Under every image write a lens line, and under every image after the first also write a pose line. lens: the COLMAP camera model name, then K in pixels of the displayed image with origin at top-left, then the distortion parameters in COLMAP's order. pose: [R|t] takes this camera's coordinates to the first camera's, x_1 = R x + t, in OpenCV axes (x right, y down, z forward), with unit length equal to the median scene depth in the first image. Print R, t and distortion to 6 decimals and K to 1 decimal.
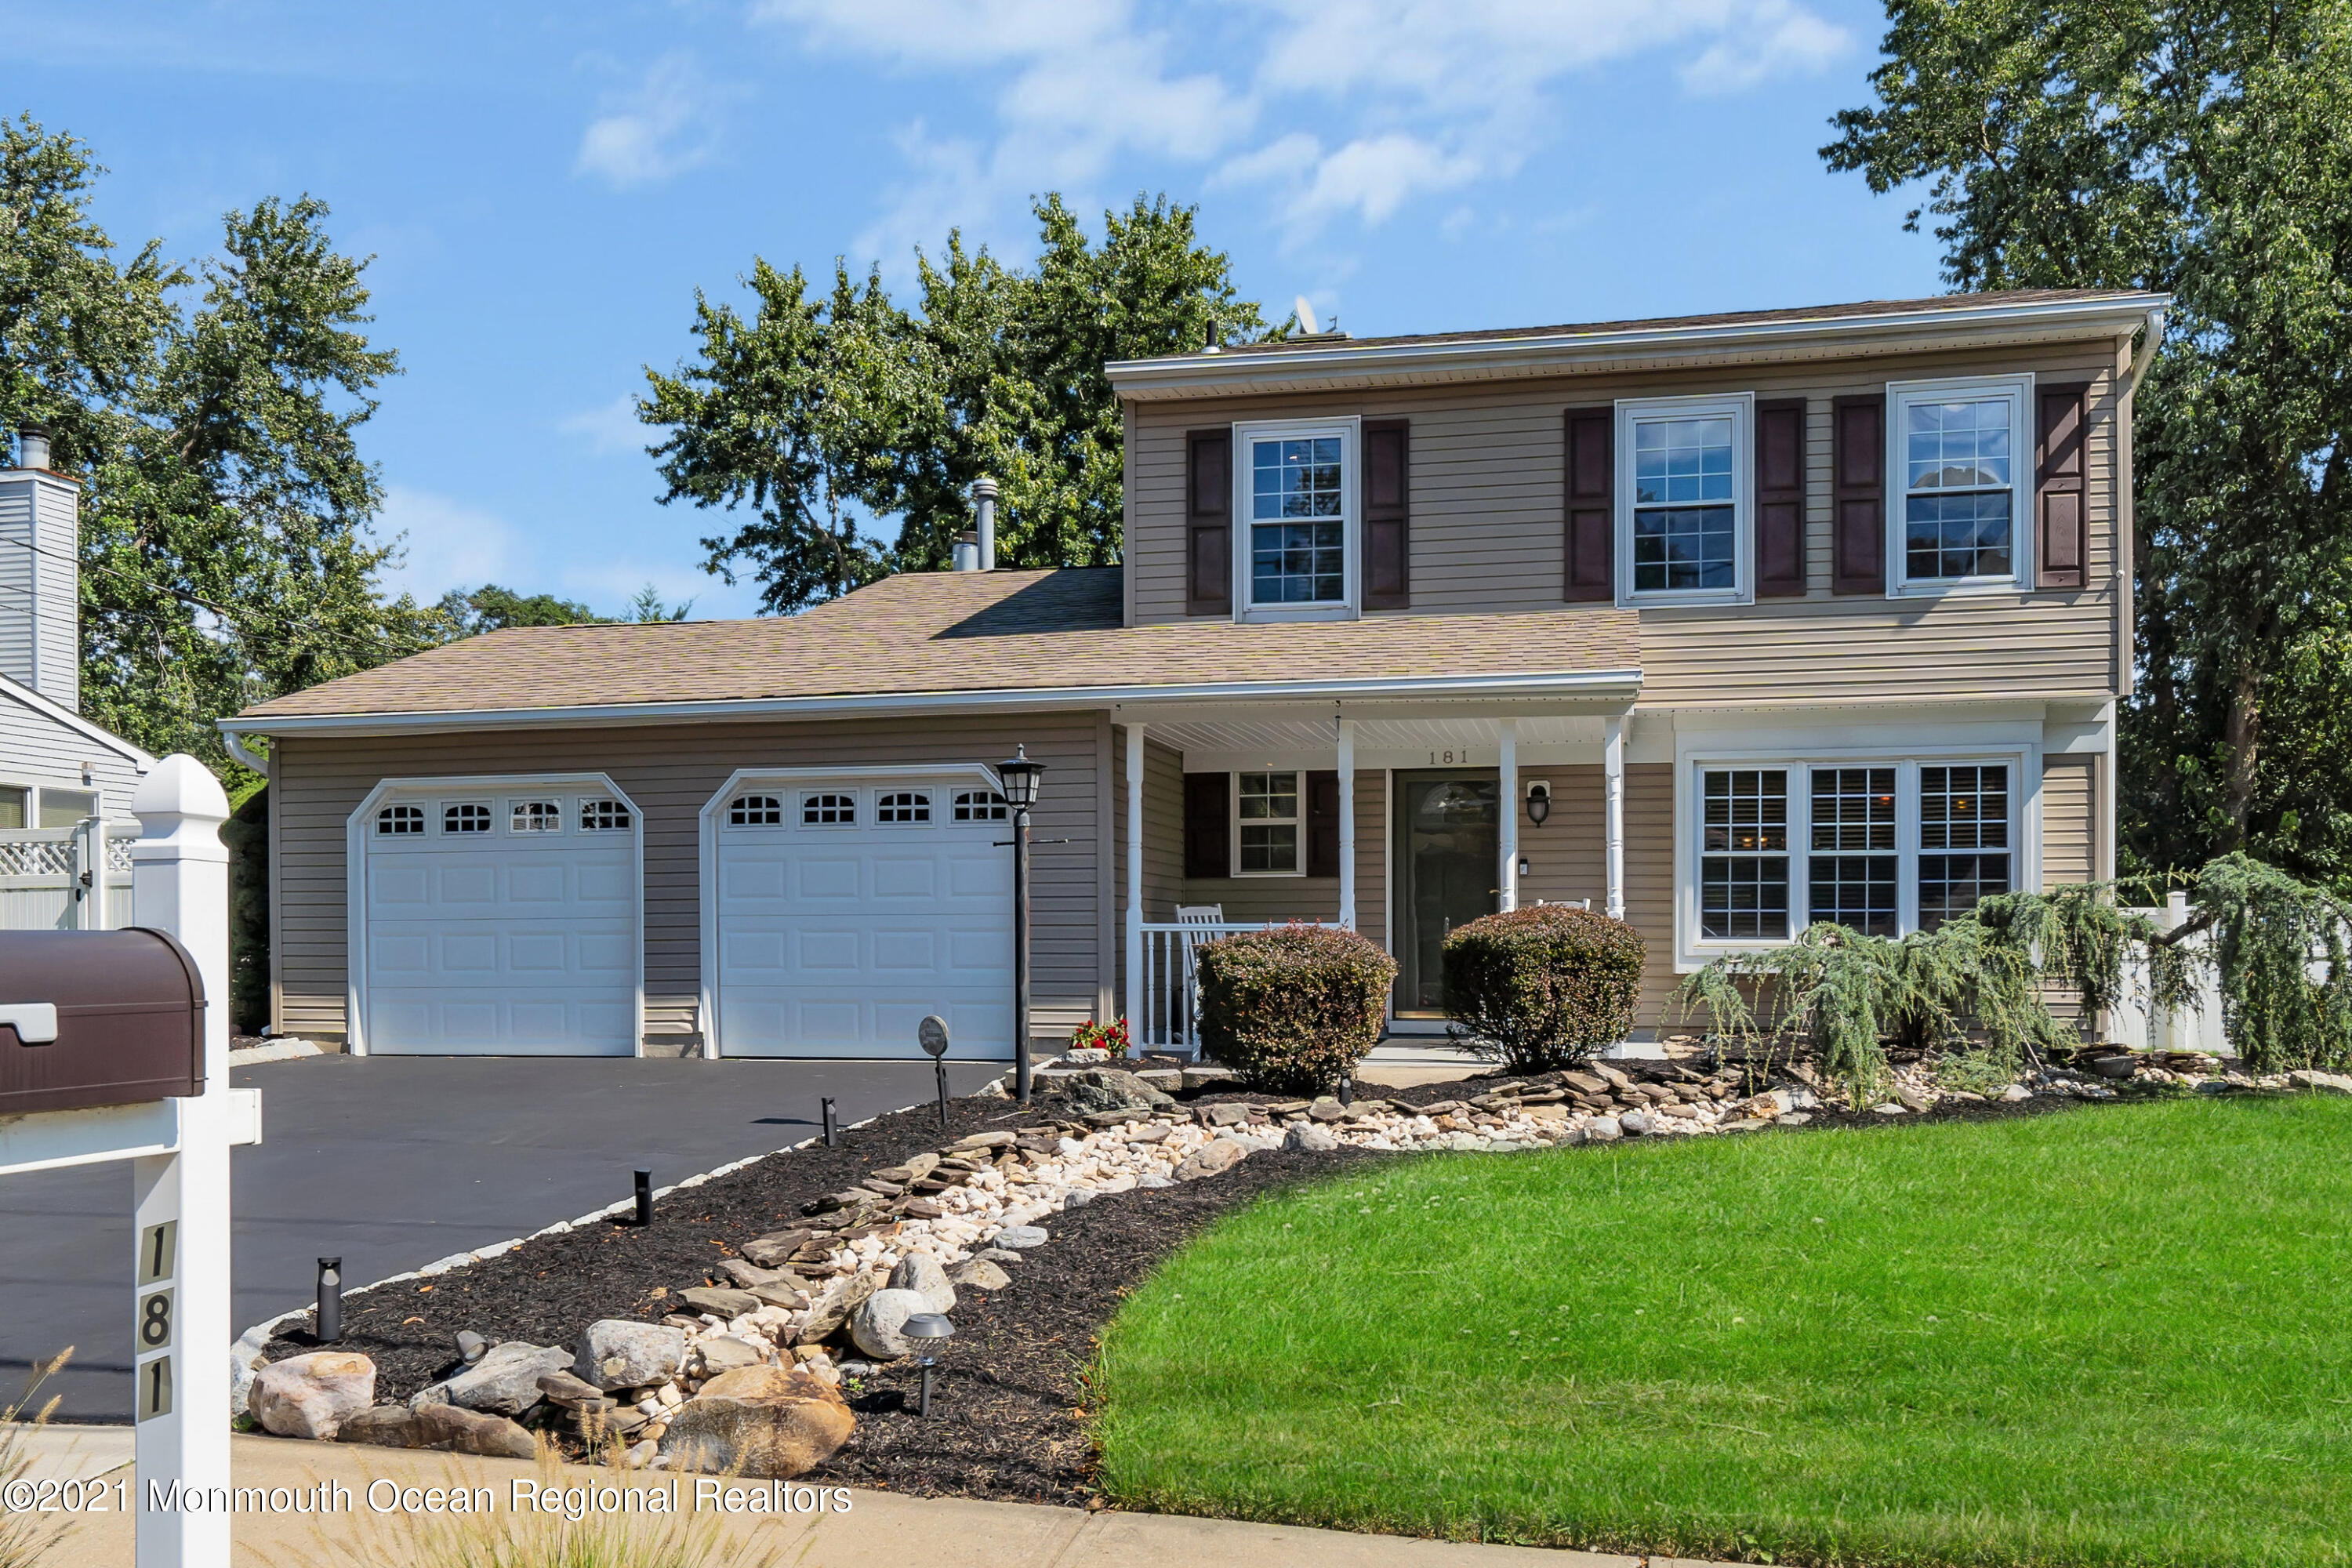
lens RADIAL K [[1883.0, 0, 1164.9], [0, 1883.0, 948.2], [0, 0, 1]] dist [-0.016547, 0.002989]
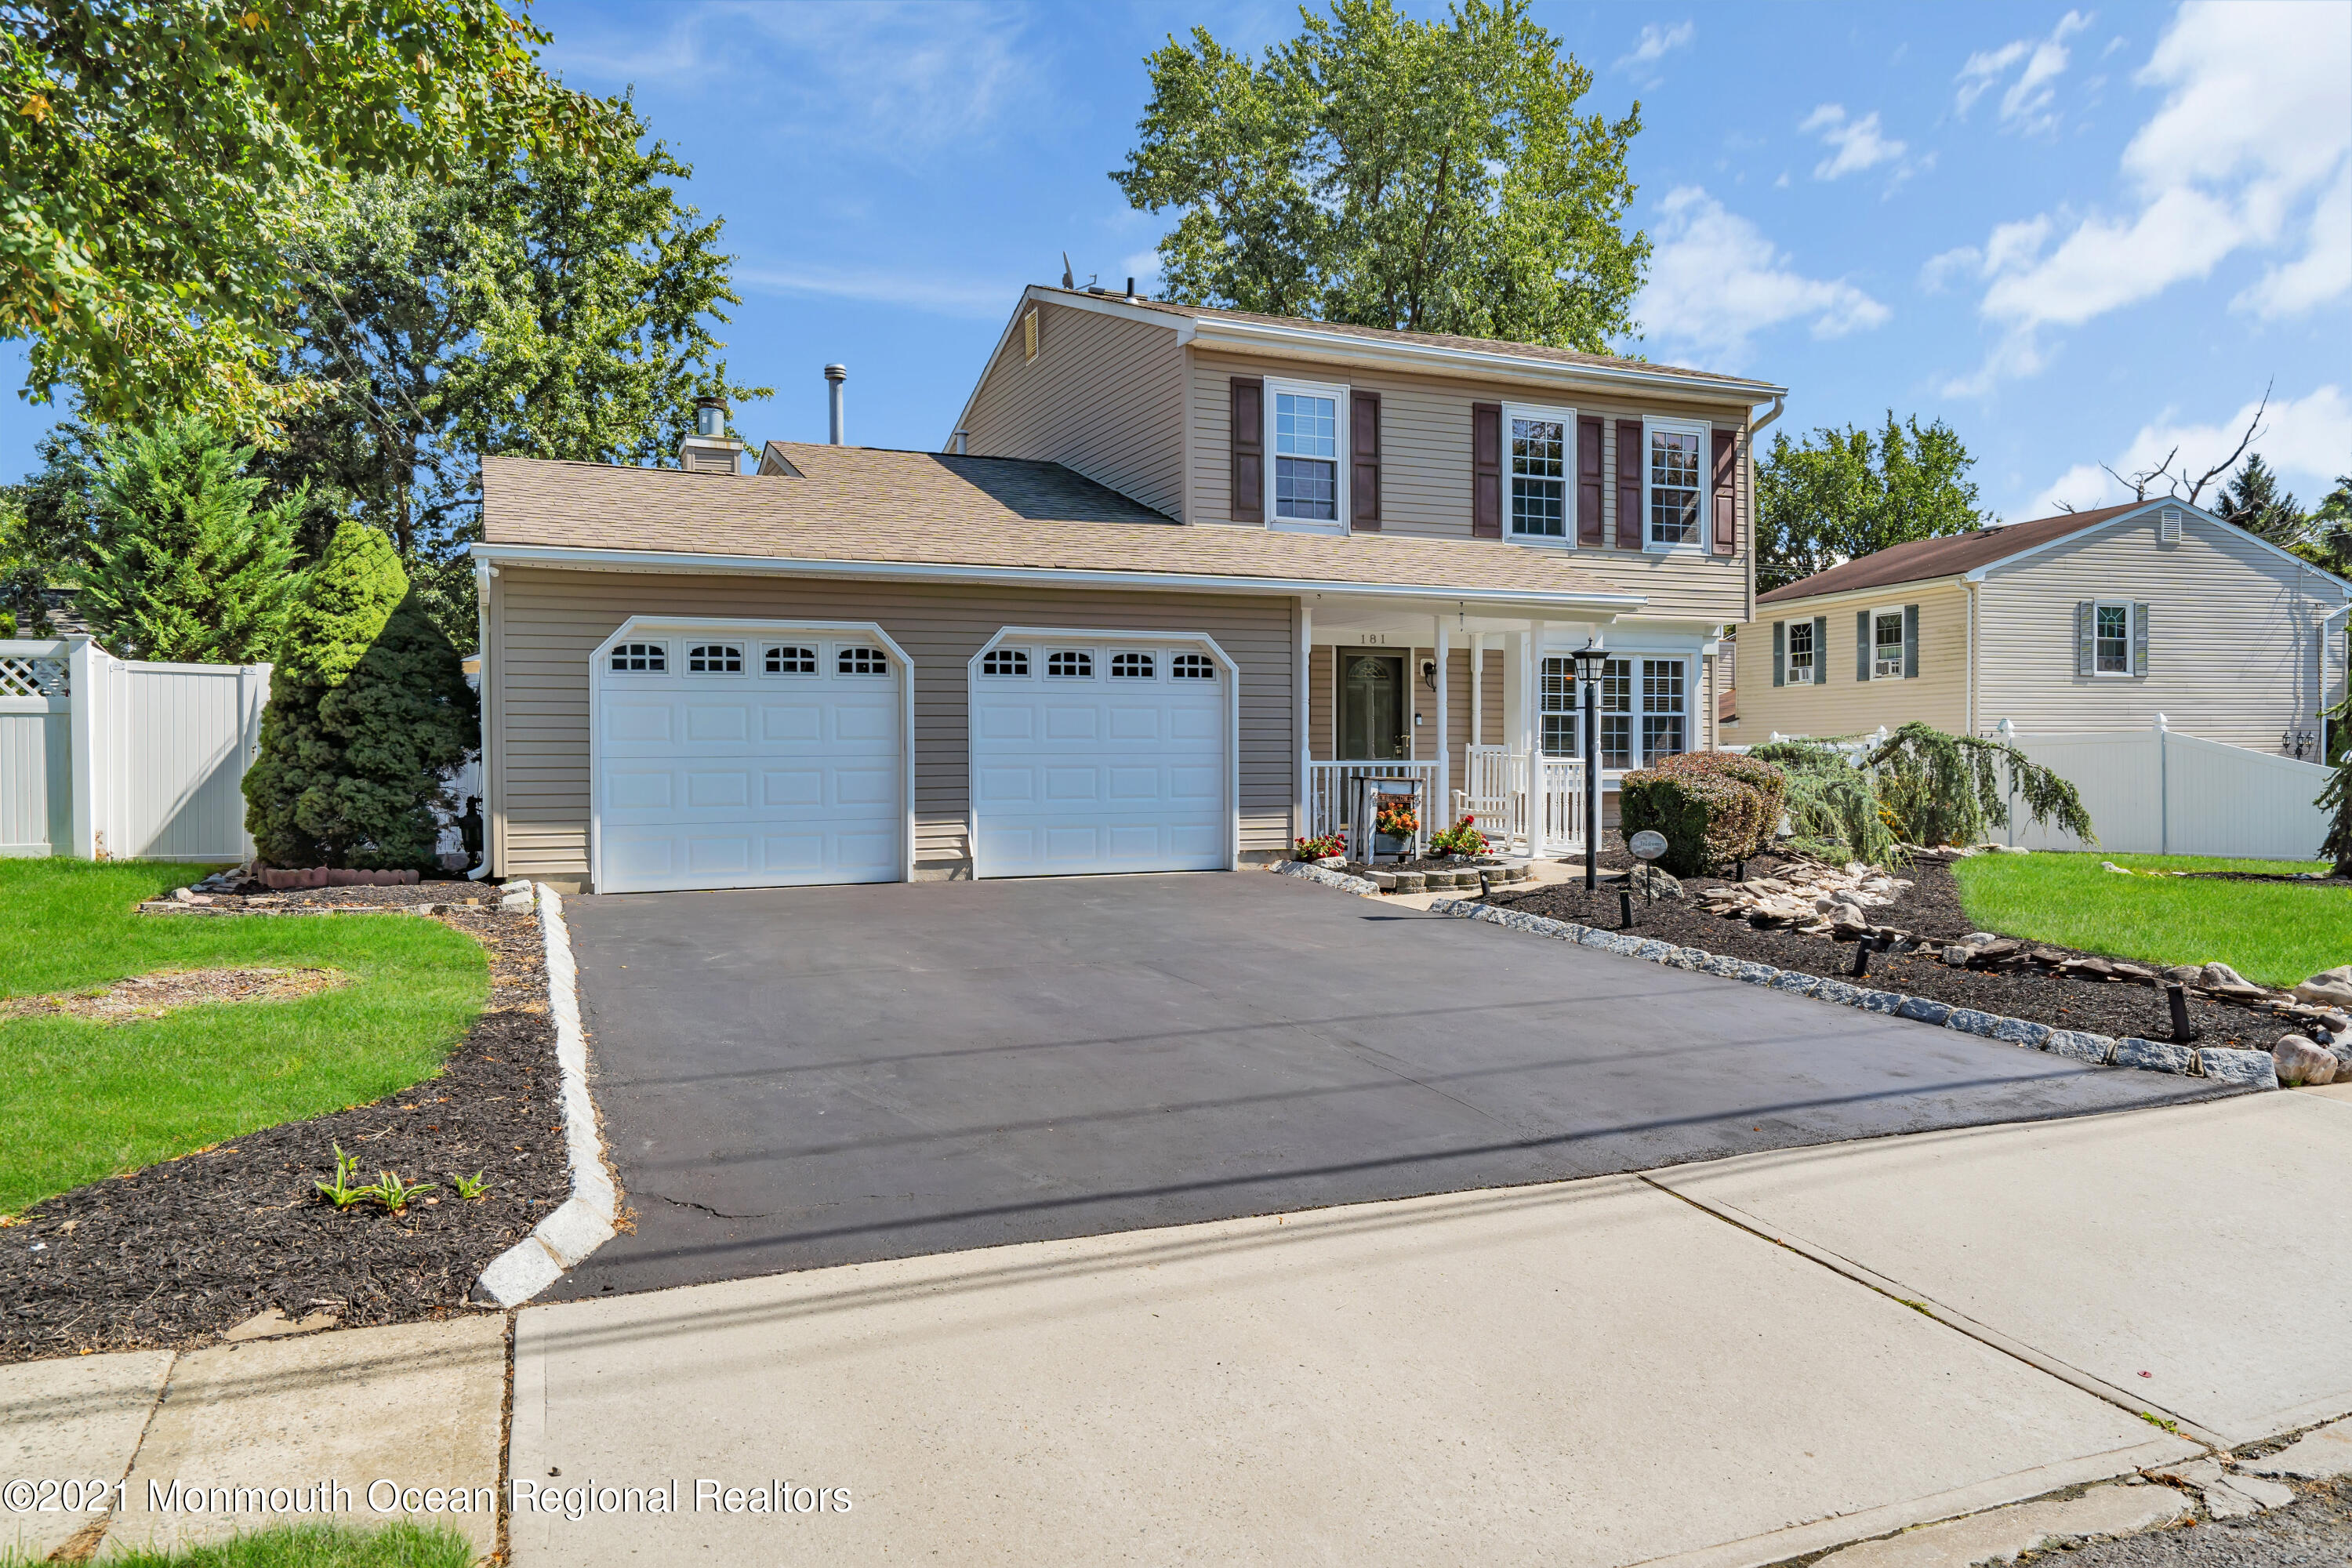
lens RADIAL K [[1595.7, 0, 1171.7], [0, 1595.7, 780.6], [0, 0, 1]] dist [0.008876, -0.001915]
pose [[0.806323, -0.009055, 0.591407, -0.698703], [0.005235, 0.999953, 0.008173, -0.008273], [-0.591453, -0.003494, 0.806332, 0.149156]]
